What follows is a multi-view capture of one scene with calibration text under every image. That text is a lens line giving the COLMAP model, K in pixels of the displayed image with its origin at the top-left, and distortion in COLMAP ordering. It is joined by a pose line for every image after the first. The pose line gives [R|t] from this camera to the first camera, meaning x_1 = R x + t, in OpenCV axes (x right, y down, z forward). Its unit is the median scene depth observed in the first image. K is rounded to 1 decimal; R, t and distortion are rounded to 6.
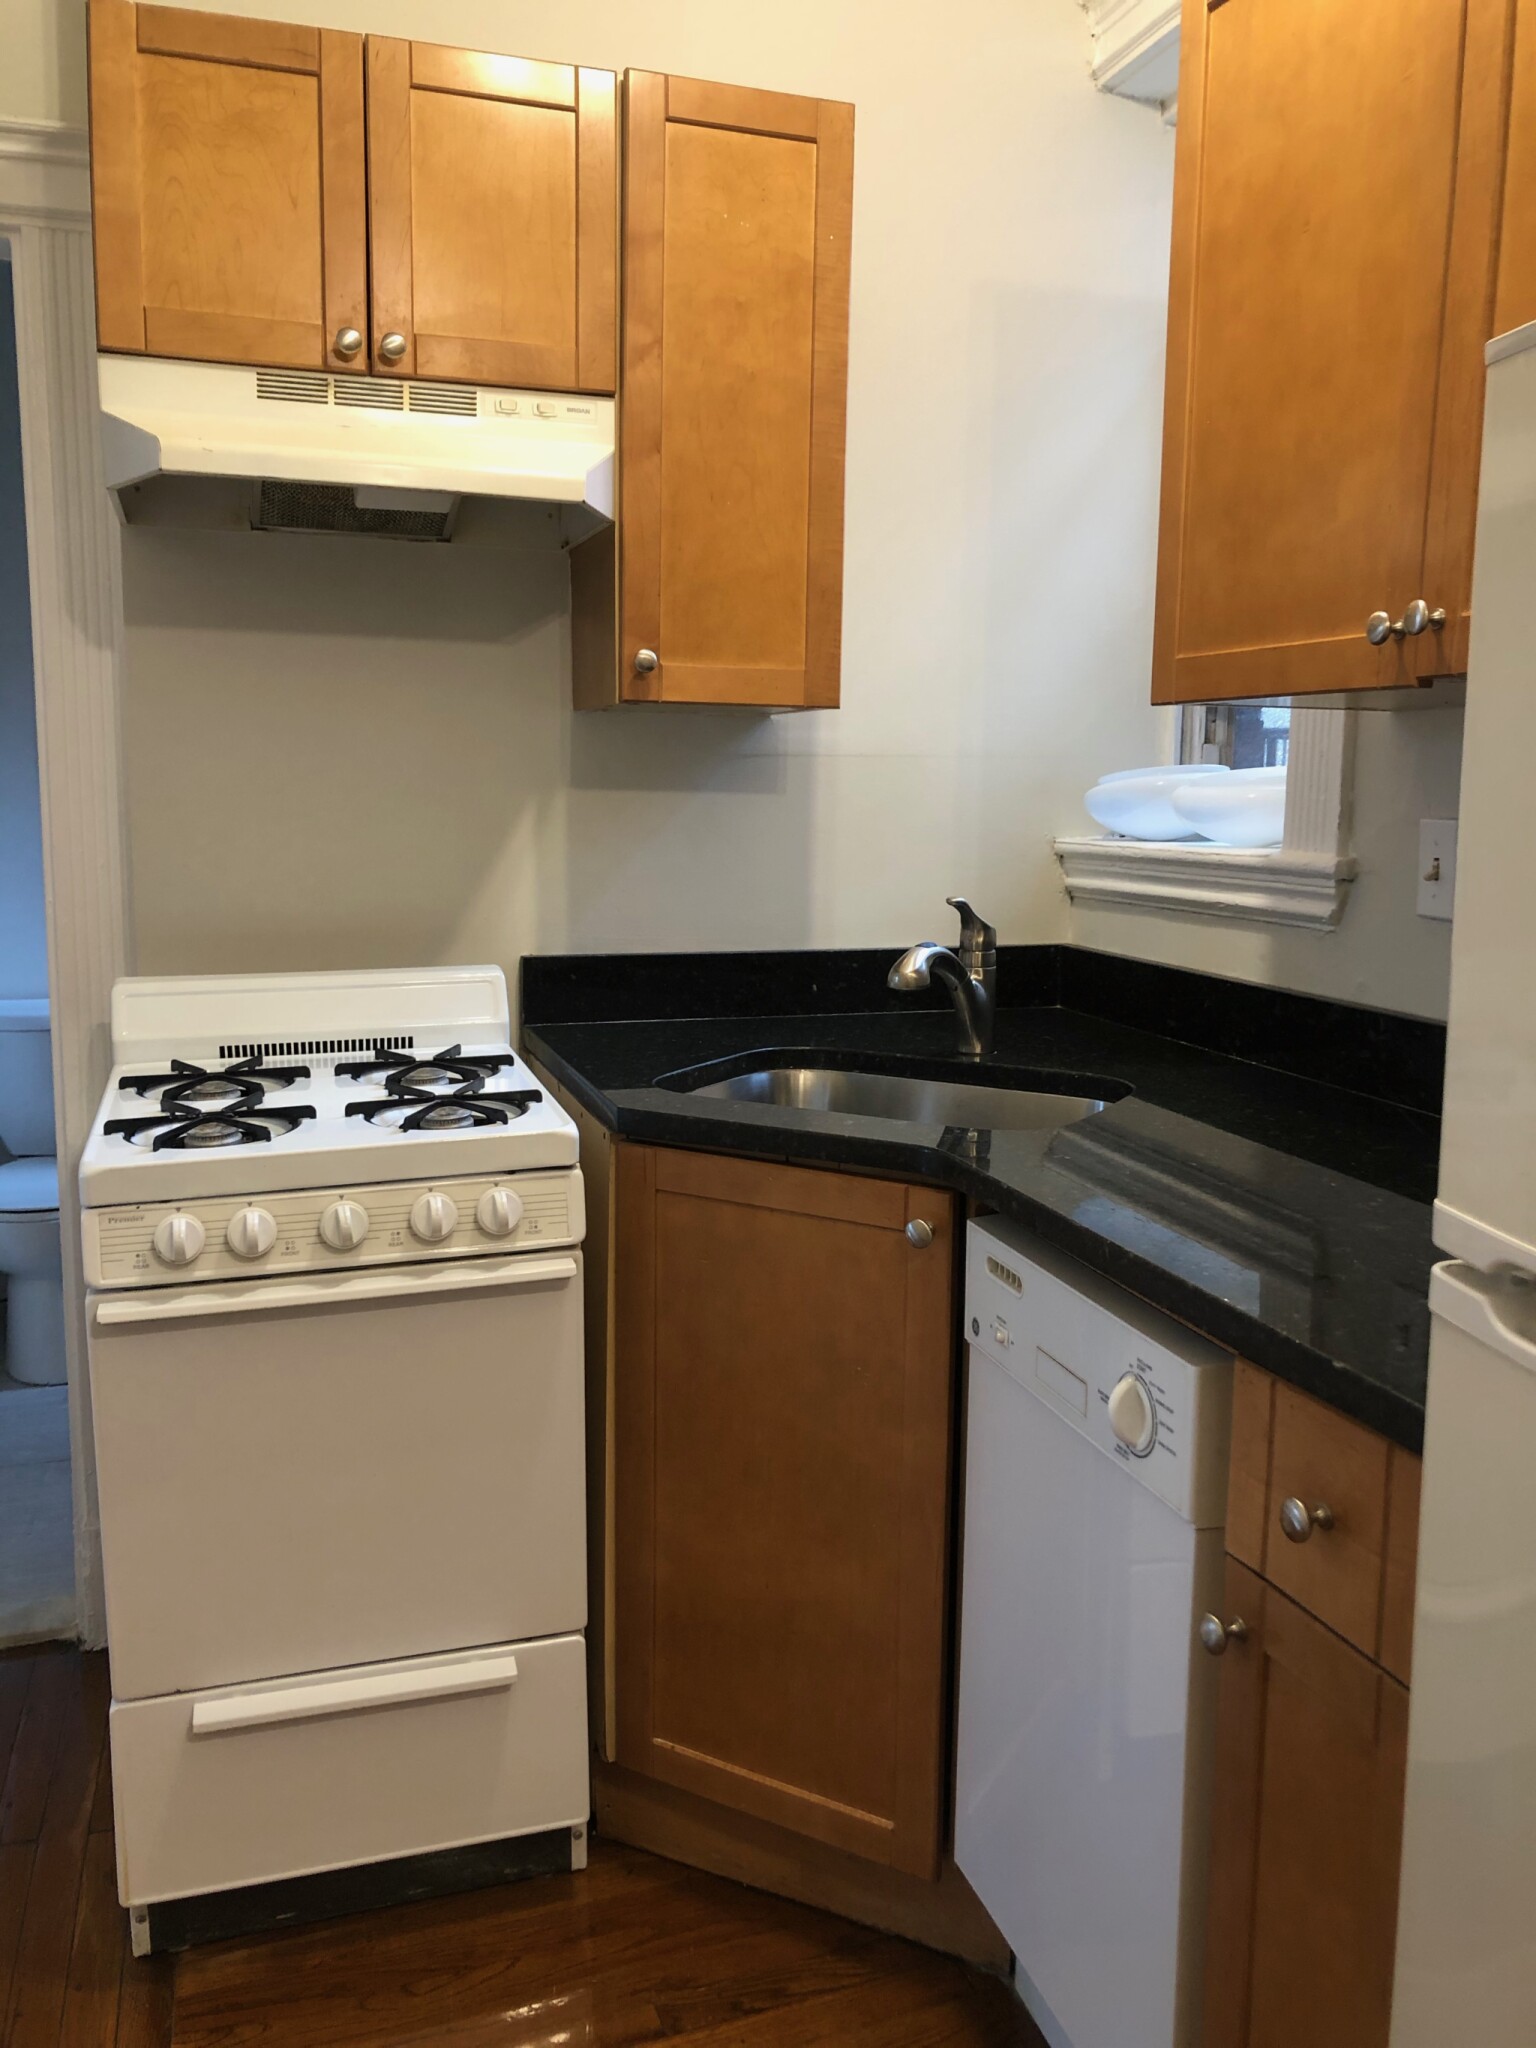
lens RADIAL K [[1683.7, 0, 766.7], [0, 1683.7, 992.2], [0, 0, 1]] dist [0.070523, -0.073232]
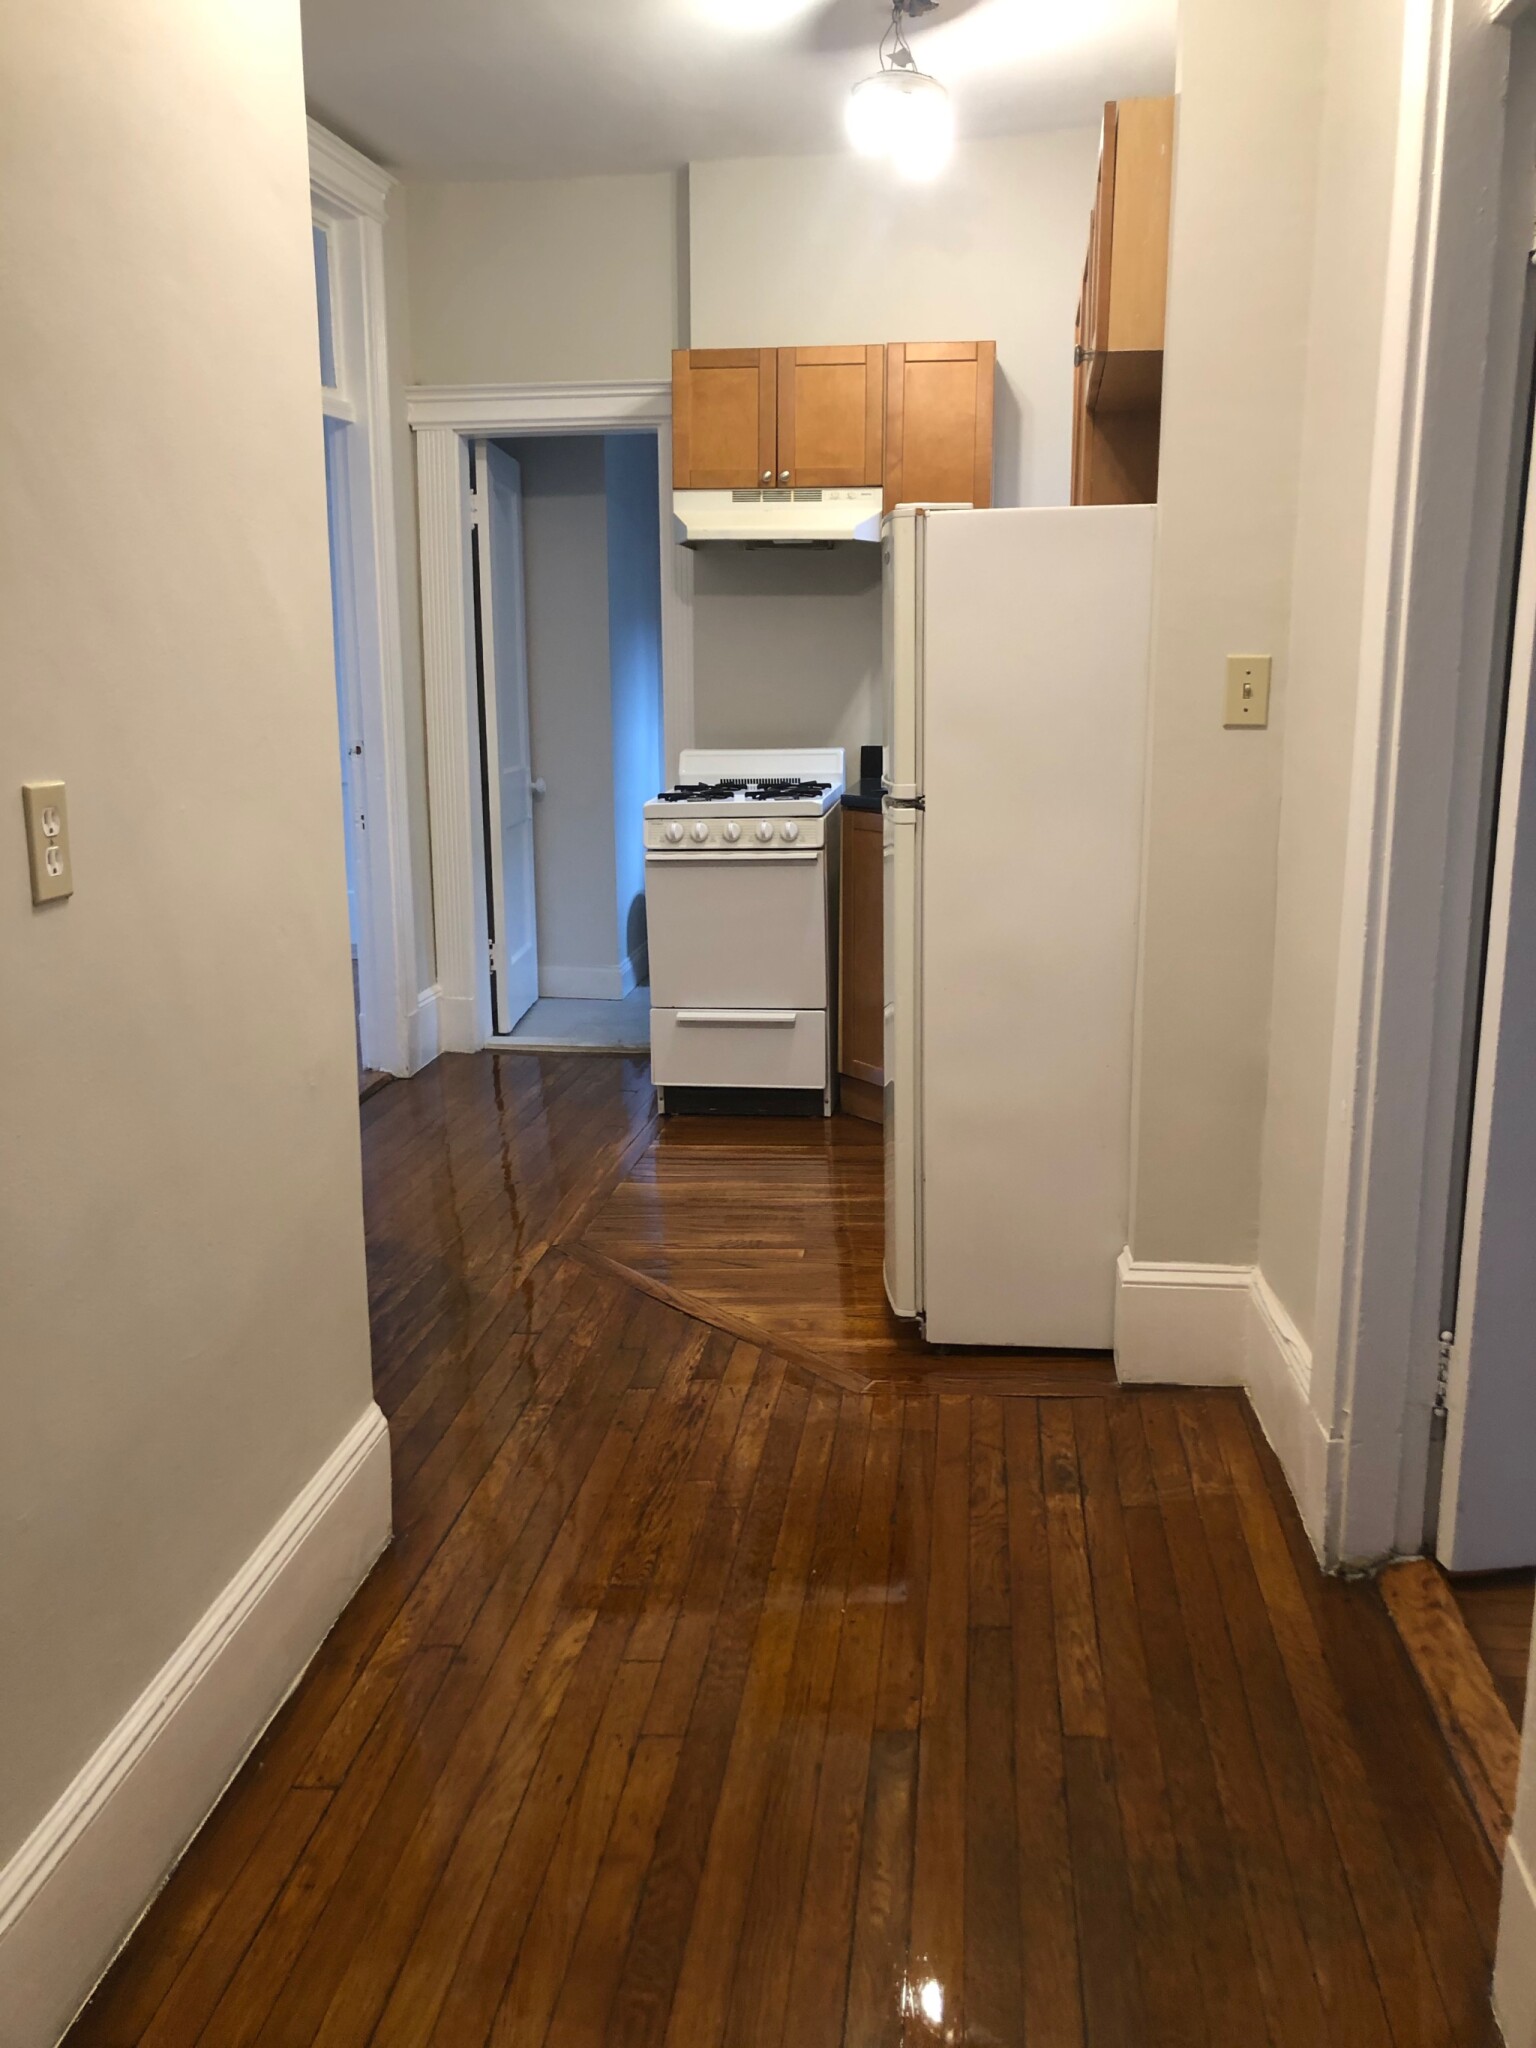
lens RADIAL K [[1683.7, 0, 766.7], [0, 1683.7, 992.2], [0, 0, 1]] dist [0.070523, -0.073232]
pose [[0.904866, 0.068902, -0.420084, 0.803841], [-0.042979, 0.996559, 0.070878, 0.173150], [0.423522, -0.046080, 0.904713, -1.189039]]
